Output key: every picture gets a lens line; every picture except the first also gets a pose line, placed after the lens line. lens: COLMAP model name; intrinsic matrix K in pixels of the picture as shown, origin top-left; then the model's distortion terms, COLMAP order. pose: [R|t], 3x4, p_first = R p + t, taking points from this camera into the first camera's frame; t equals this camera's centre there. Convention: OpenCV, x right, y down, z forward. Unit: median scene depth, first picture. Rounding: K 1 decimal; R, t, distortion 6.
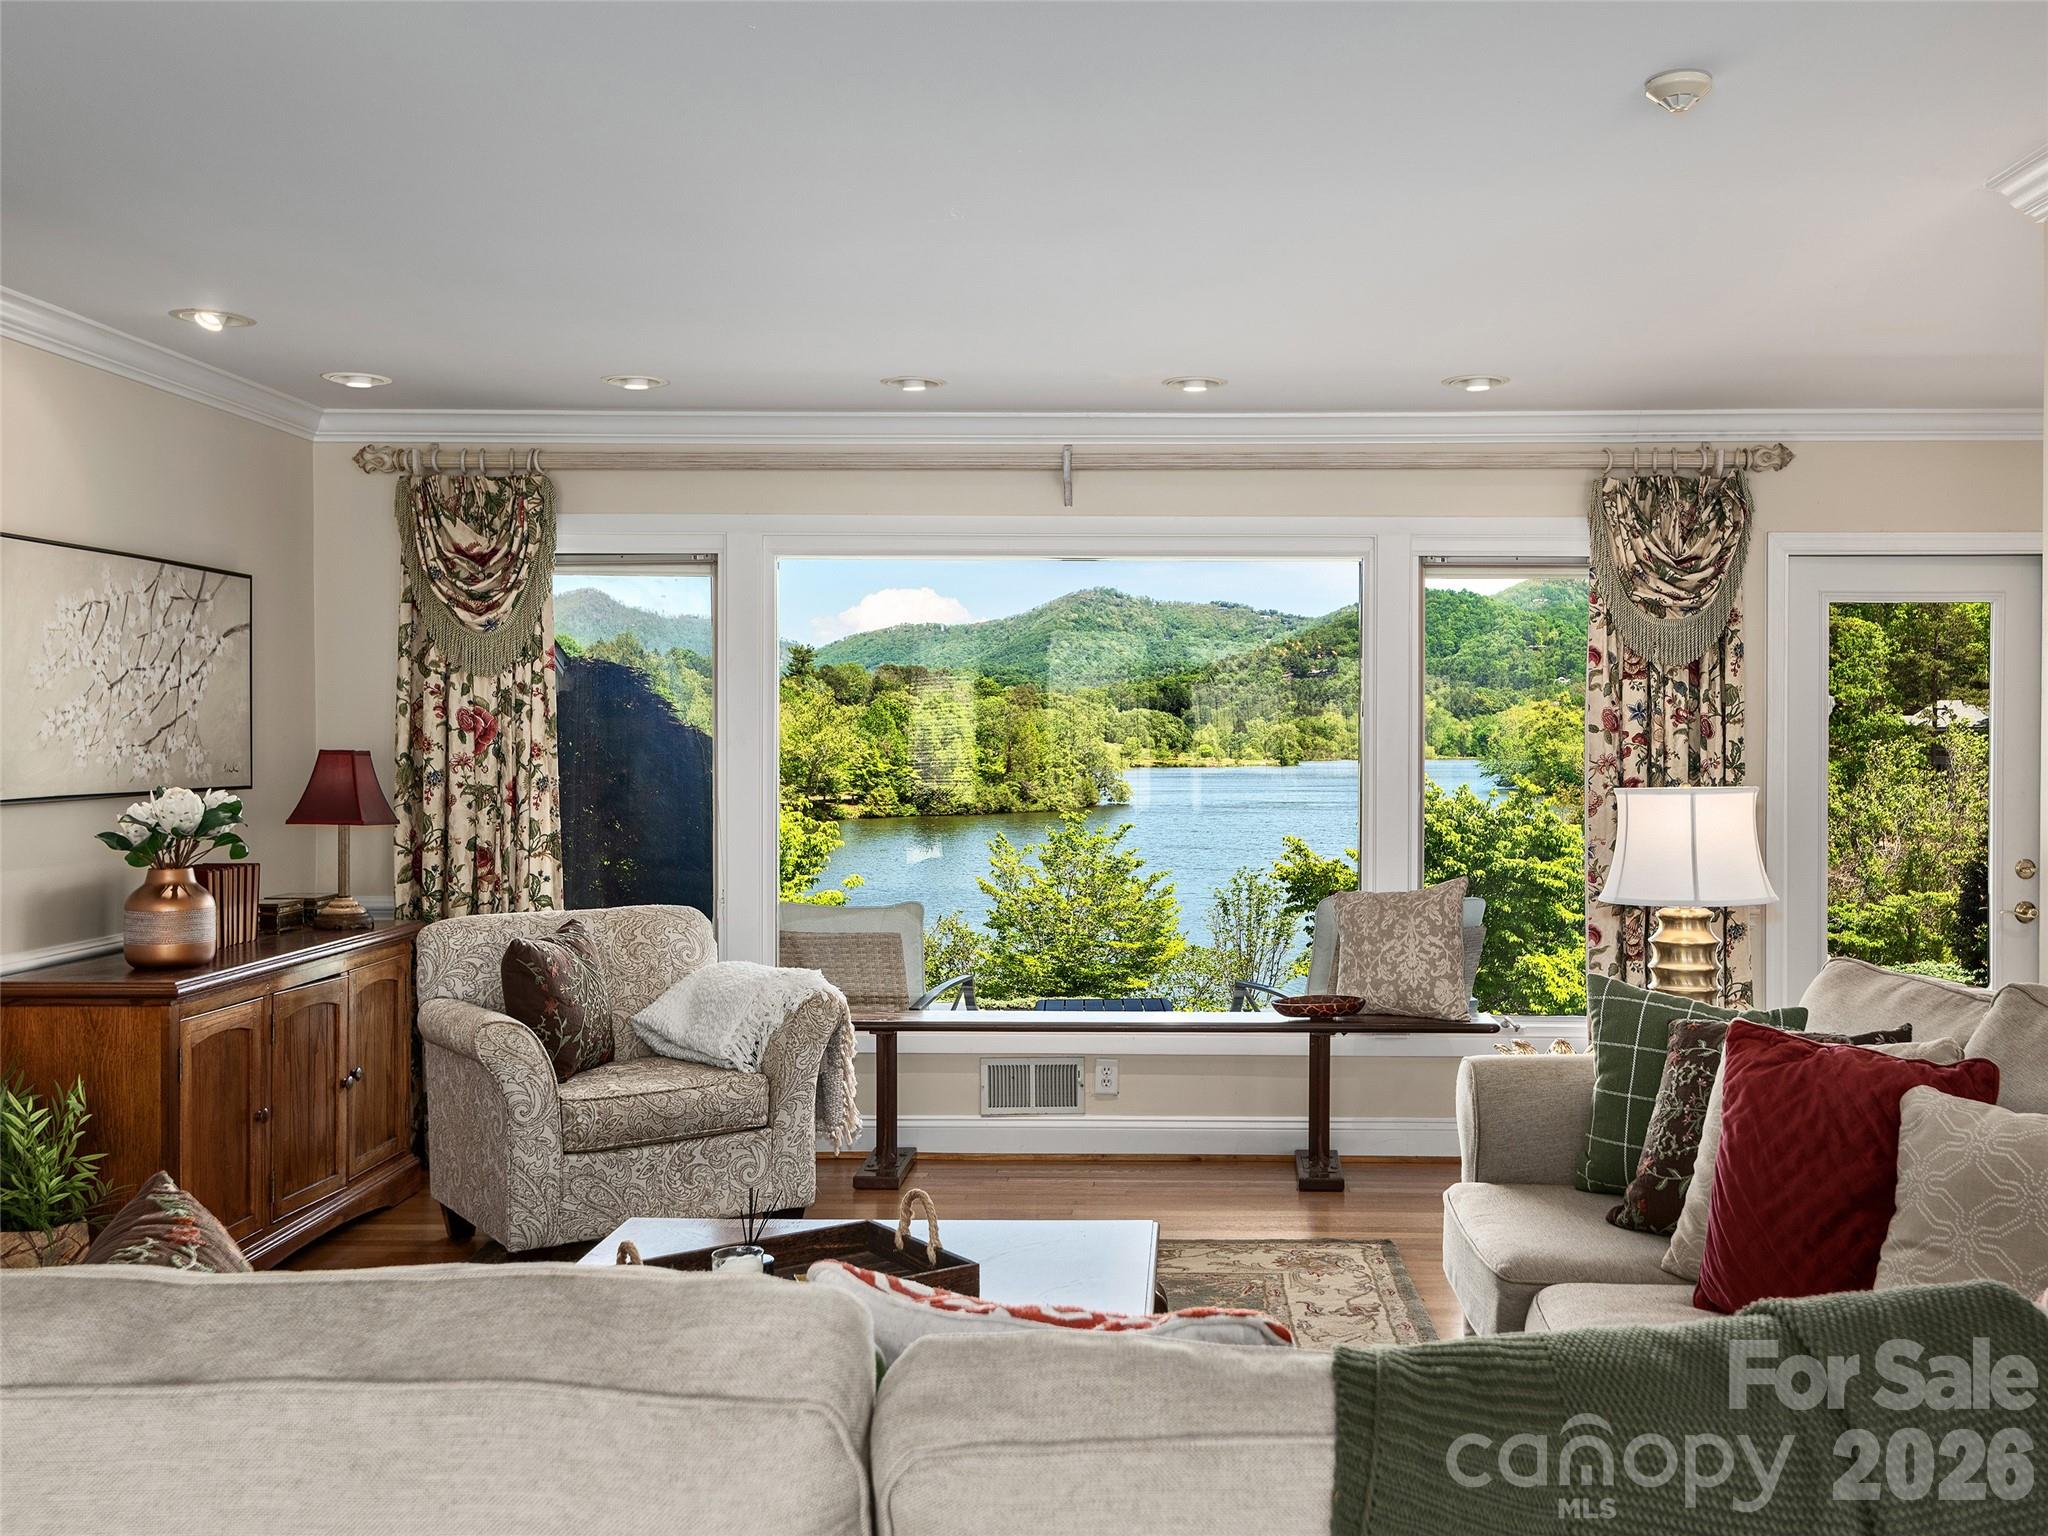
lens RADIAL K [[1904.7, 0, 1139.4], [0, 1904.7, 760.7], [0, 0, 1]] dist [0.006434, 0.008279]
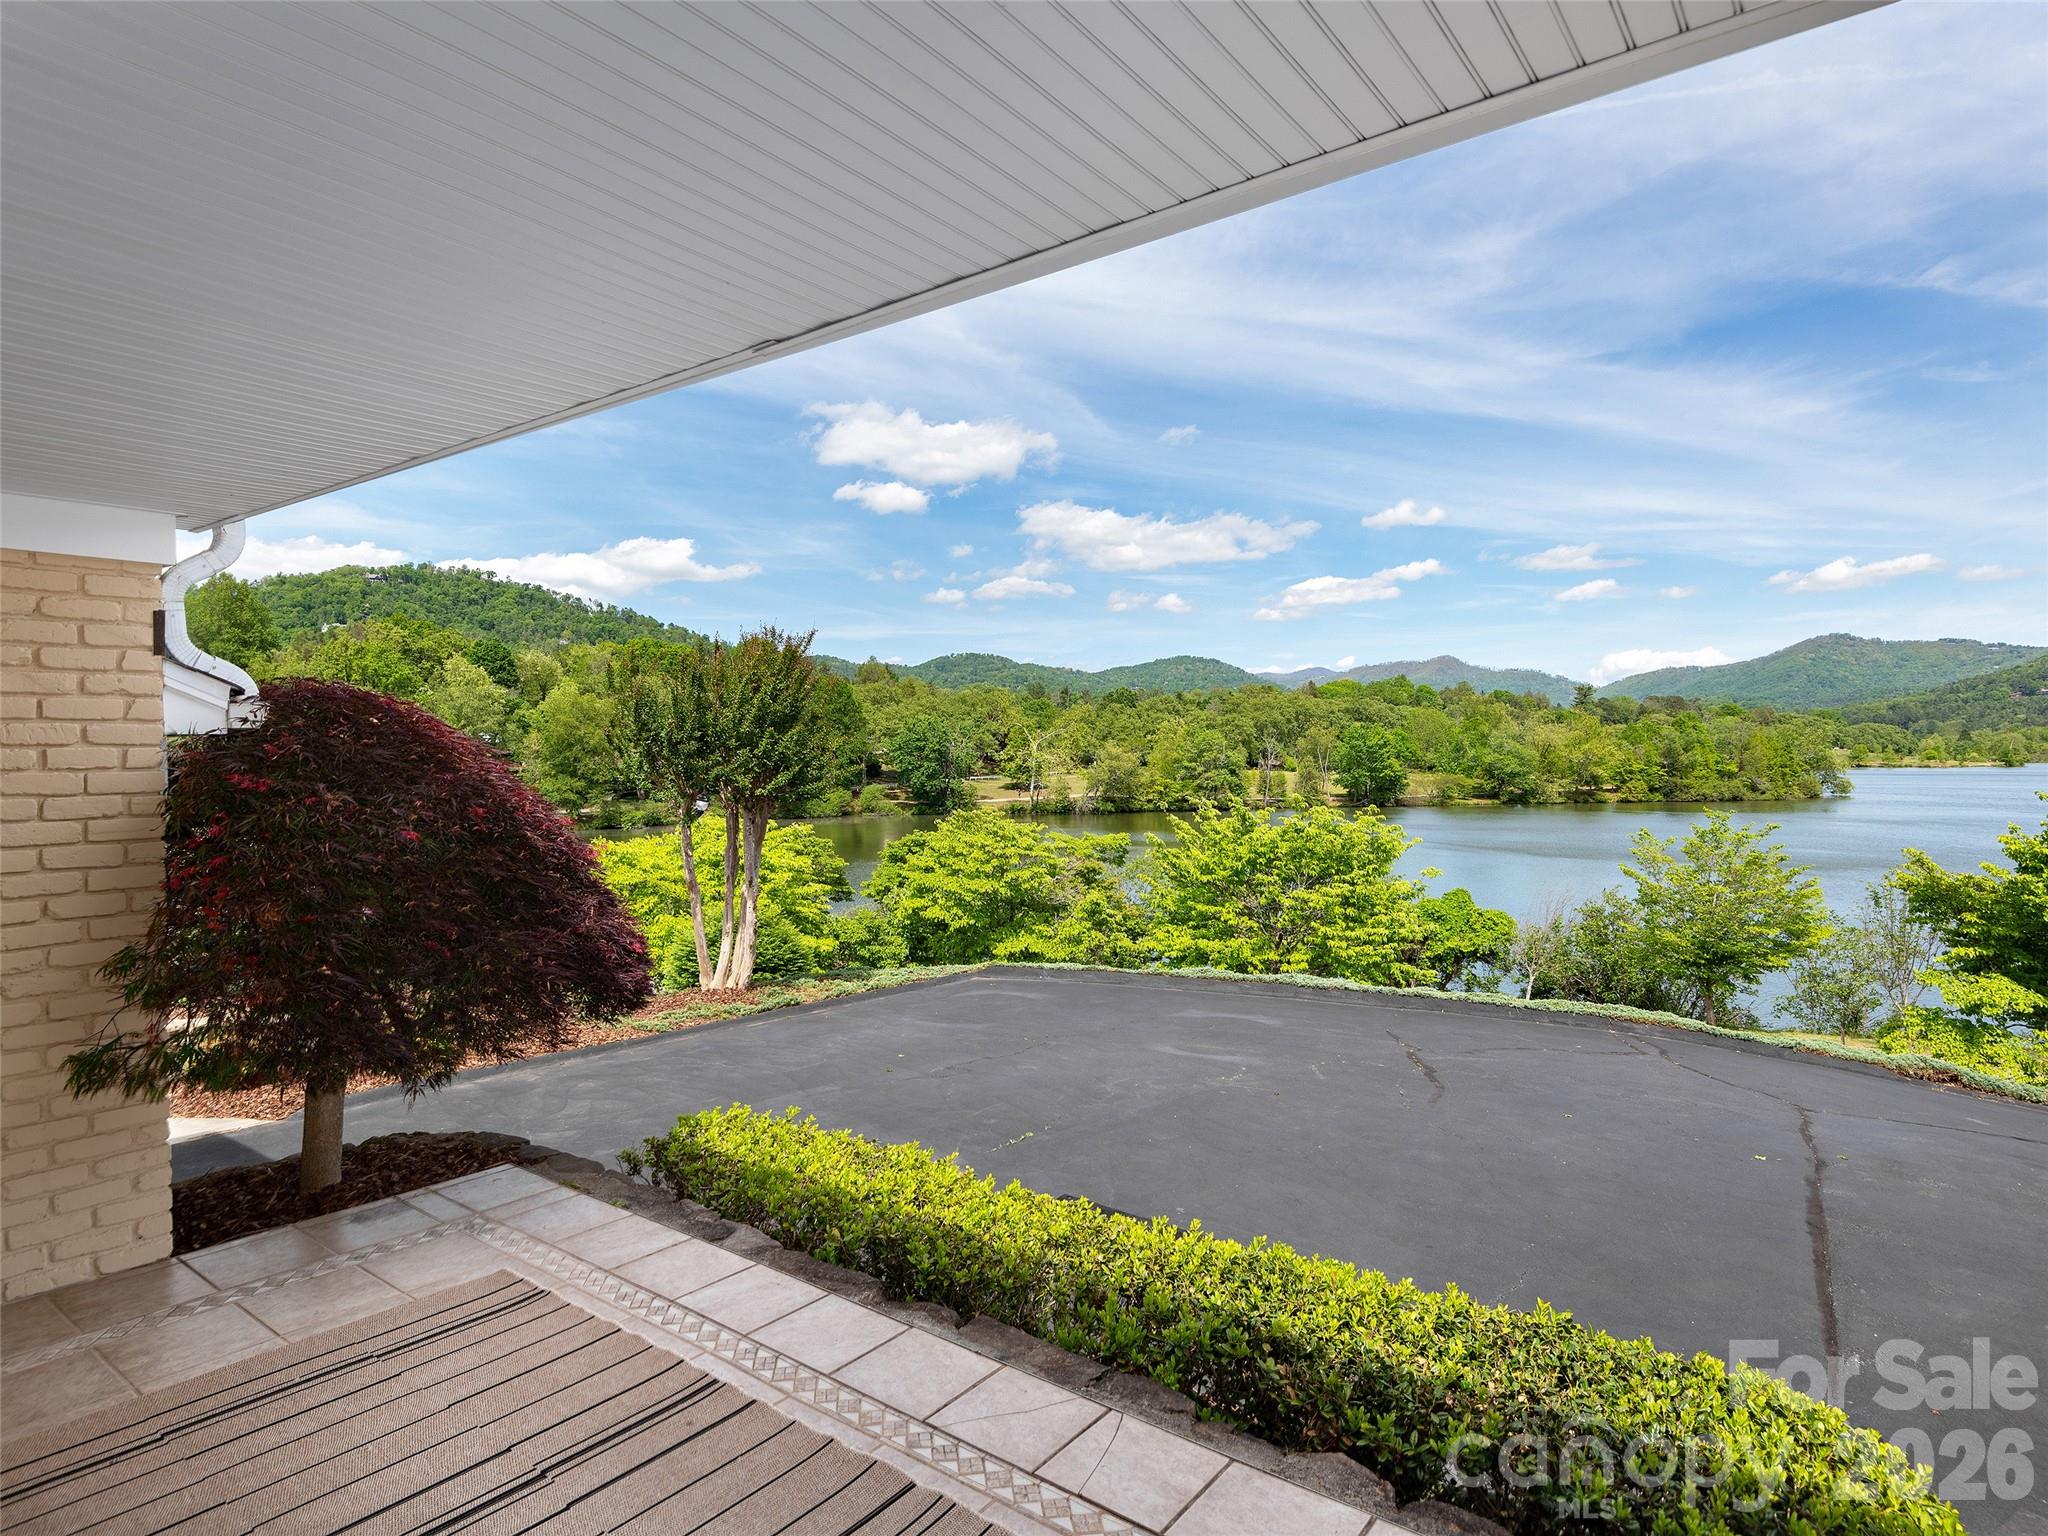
lens RADIAL K [[1138.0, 0, 1024.0], [0, 1138.0, 768.0], [0, 0, 1]] dist [0.035898, -0.032329]
pose [[0.804887, 0.003852, -0.593415, 0.308708], [-0.000557, 0.999983, 0.005736, -0.033160], [0.593427, -0.004286, 0.804876, 1.142739]]
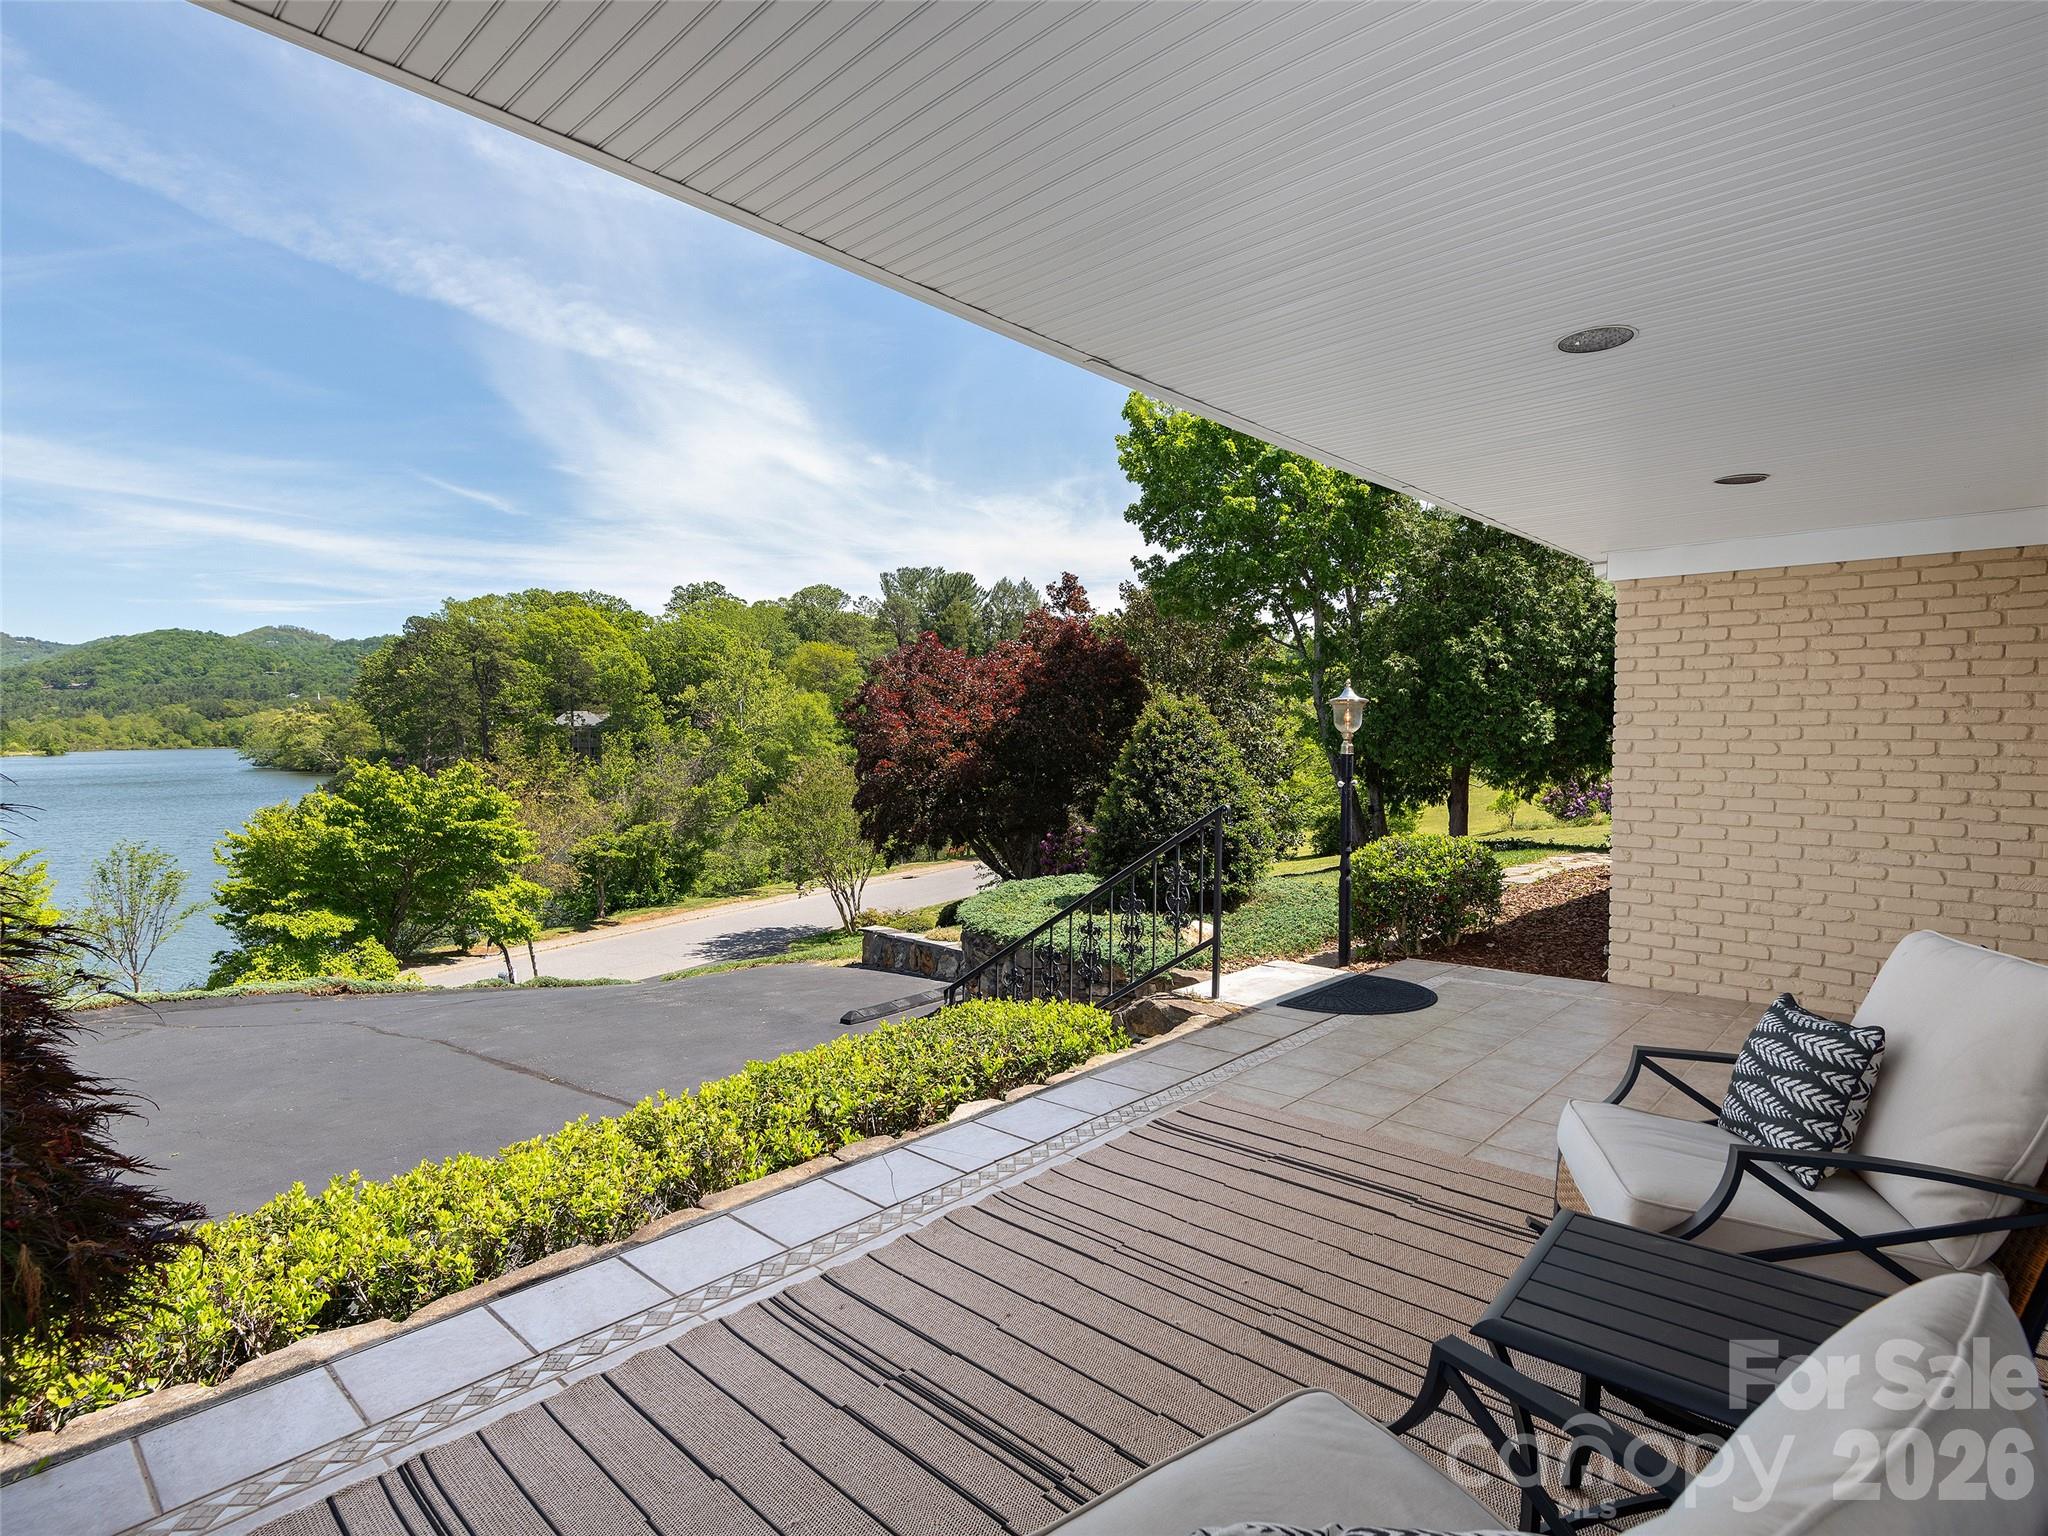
lens RADIAL K [[1039.4, 0, 1027.6], [0, 1039.4, 762.4], [0, 0, 1]] dist [0.032639, -0.026439]
pose [[0.675207, -0.024255, 0.737229, -0.319418], [0.012152, 0.999689, 0.021761, 0.003202], [-0.737528, -0.005735, 0.675292, 1.092993]]
